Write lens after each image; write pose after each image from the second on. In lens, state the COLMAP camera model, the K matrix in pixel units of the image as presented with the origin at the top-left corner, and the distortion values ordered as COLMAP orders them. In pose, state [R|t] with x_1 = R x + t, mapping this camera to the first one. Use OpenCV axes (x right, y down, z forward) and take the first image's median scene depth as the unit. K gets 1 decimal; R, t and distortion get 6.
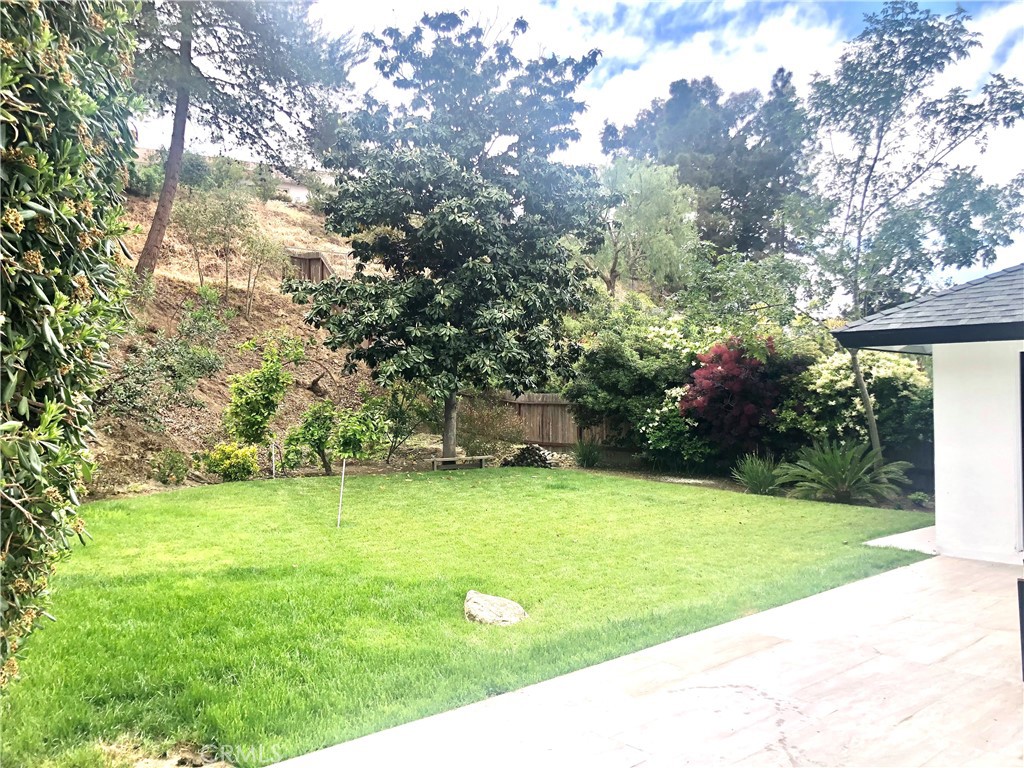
lens RADIAL K [[843.7, 0, 497.8], [0, 843.7, 373.9], [0, 0, 1]] dist [0.052298, -0.057083]
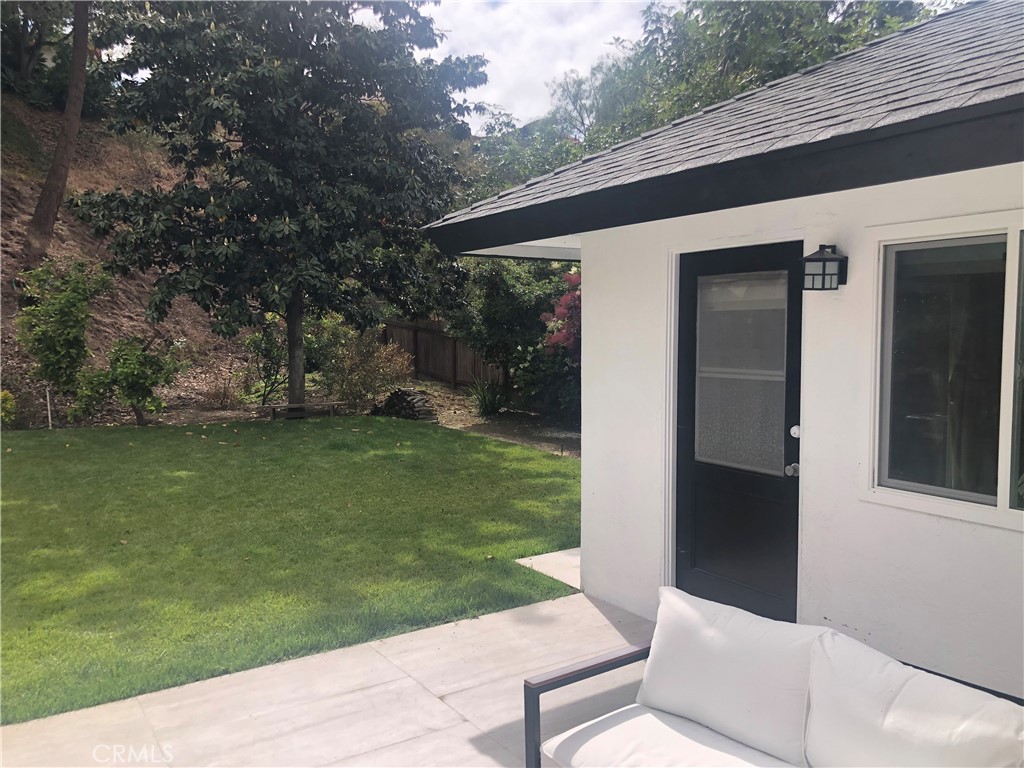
lens RADIAL K [[843.7, 0, 505.4], [0, 843.7, 379.8], [0, 0, 1]] dist [0.052298, -0.057083]
pose [[0.988199, 0.003579, -0.153137, 0.311212], [0.010050, 0.996058, 0.088136, 0.003518], [0.152848, -0.088635, 0.984267, 0.228936]]
